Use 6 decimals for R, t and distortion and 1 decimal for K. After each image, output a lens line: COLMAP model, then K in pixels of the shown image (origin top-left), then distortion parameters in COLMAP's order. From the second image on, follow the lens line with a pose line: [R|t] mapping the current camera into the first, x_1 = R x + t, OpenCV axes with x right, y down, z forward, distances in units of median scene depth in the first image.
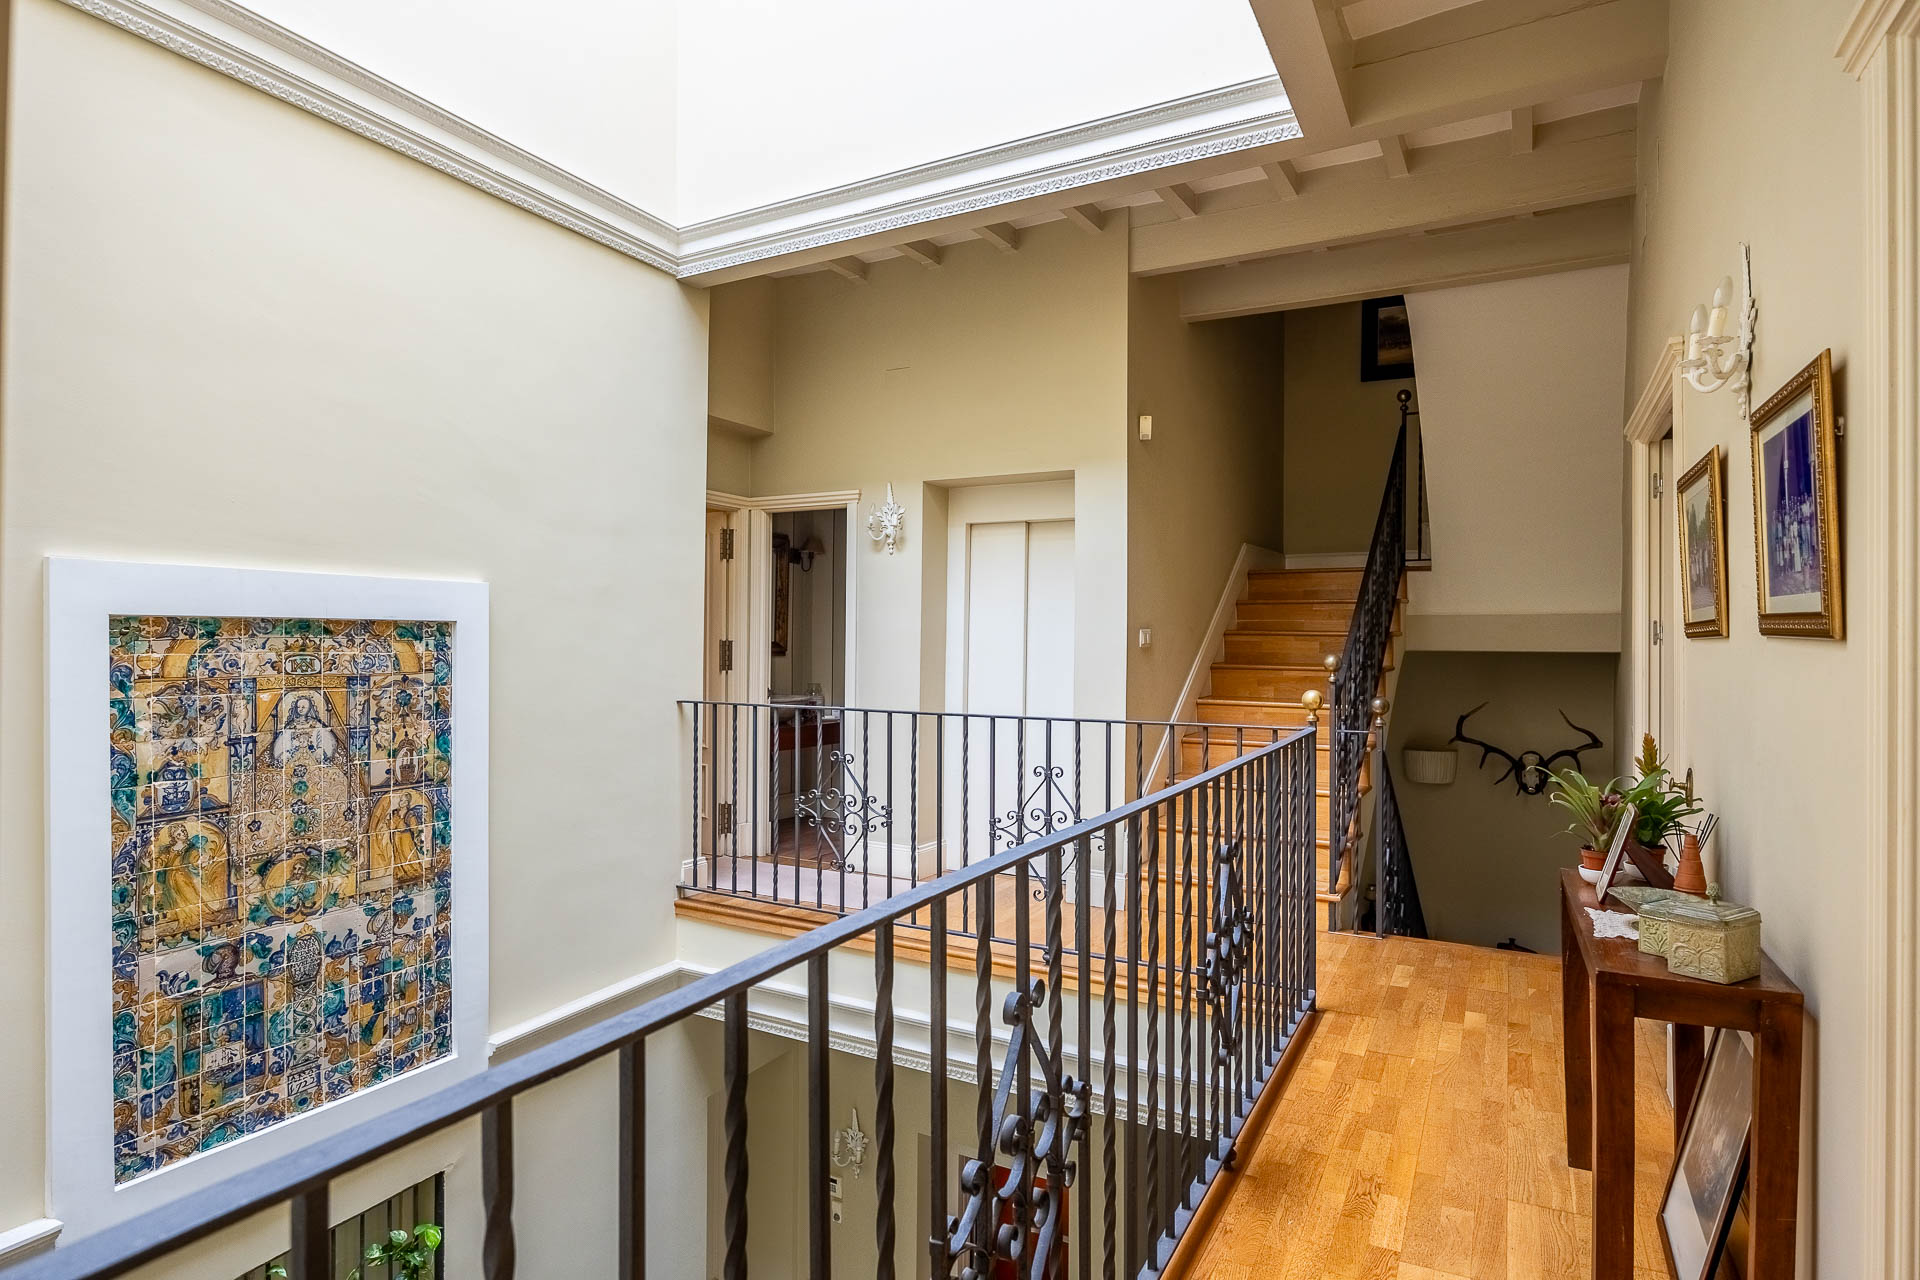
lens RADIAL K [[1082.4, 0, 963.4], [0, 1082.4, 639.6], [0, 0, 1]] dist [-0.005442, -0.001927]
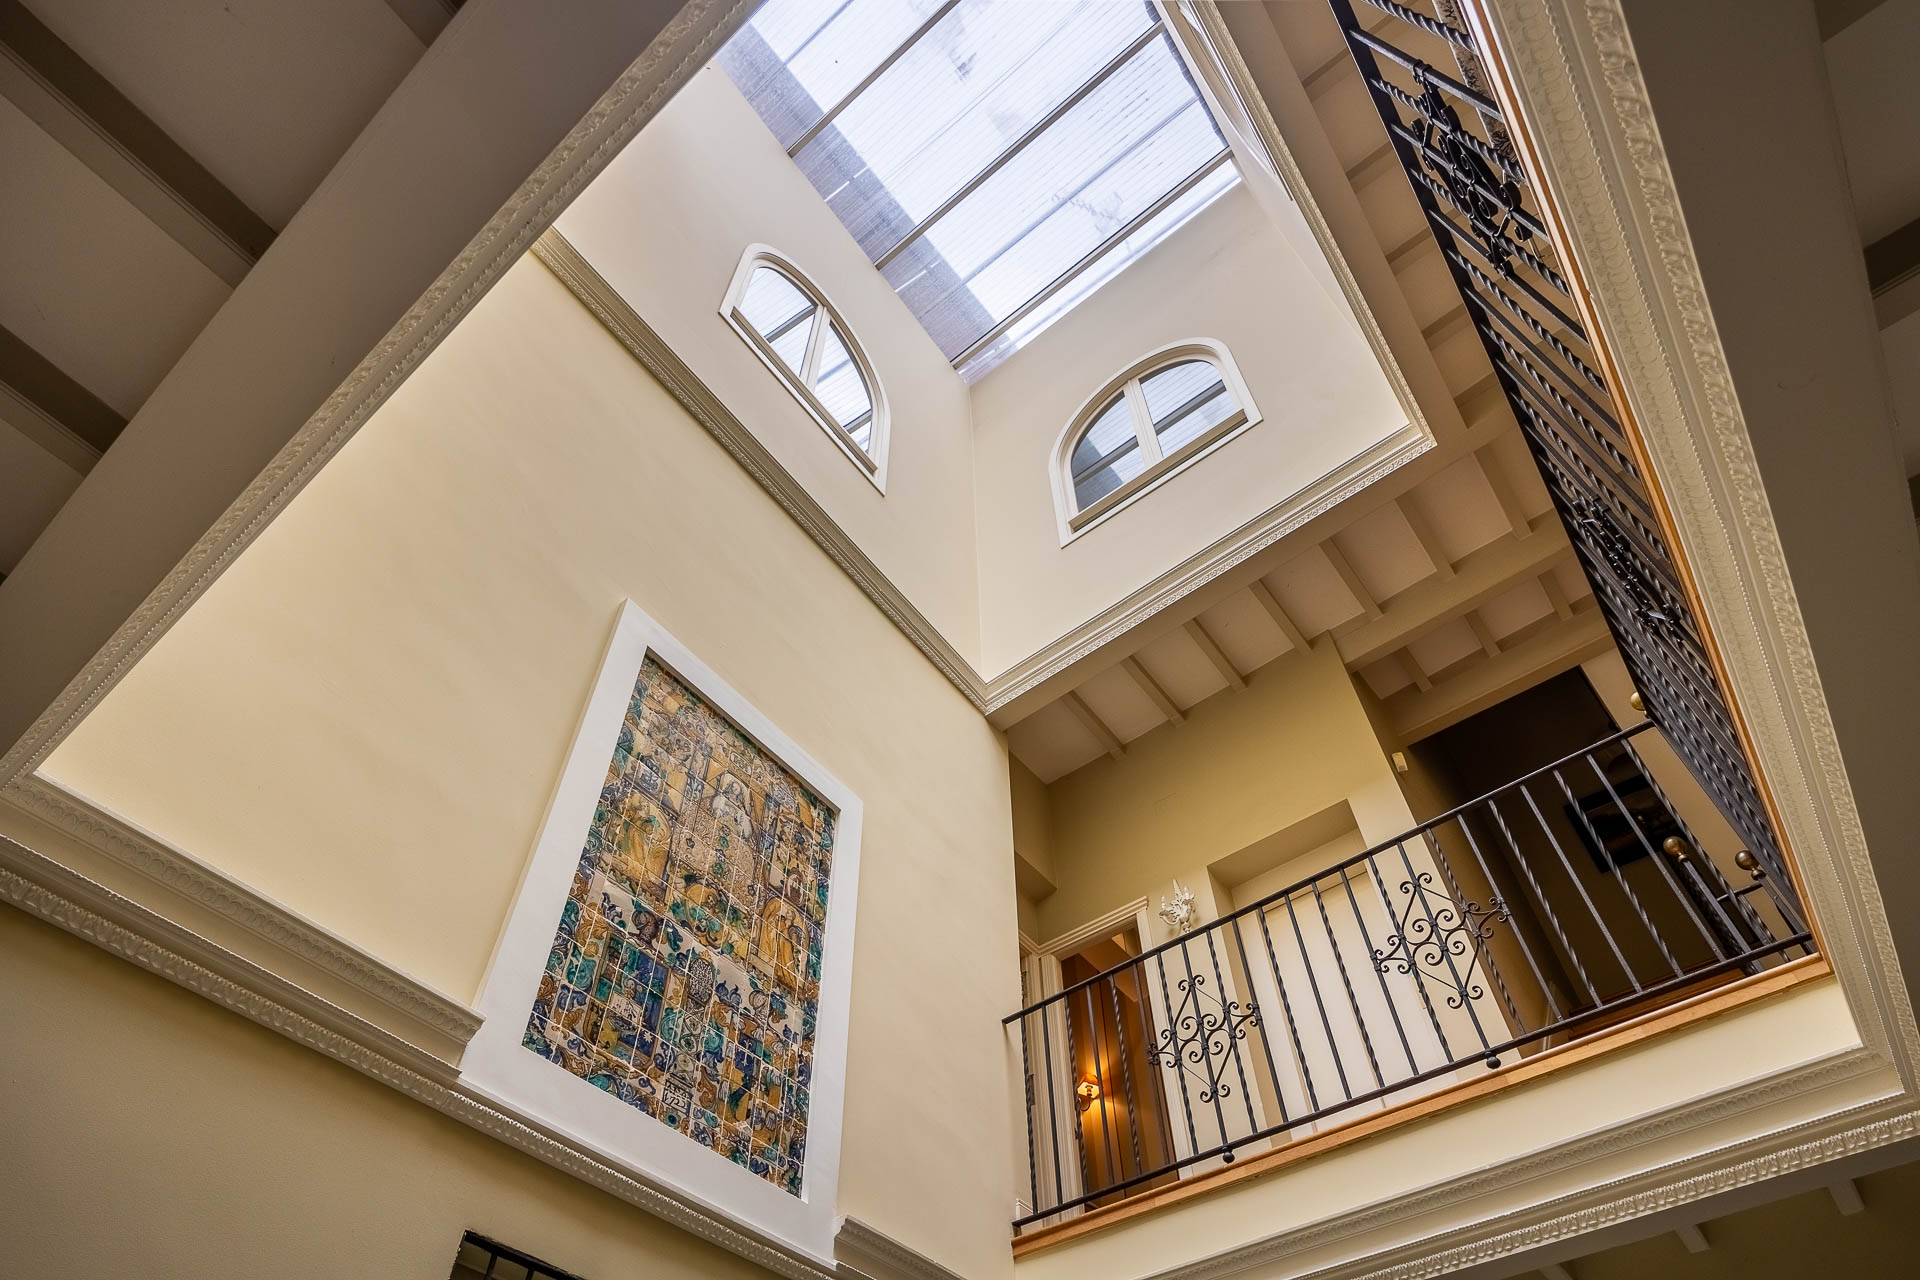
lens RADIAL K [[1082.4, 0, 956.0], [0, 1082.4, 638.8], [0, 0, 1]] dist [-0.005442, -0.001927]
pose [[0.986835, -0.137212, -0.085607, -0.255468], [0.018747, 0.622815, -0.782145, 0.872032], [0.160637, 0.770243, 0.617188, 0.194614]]
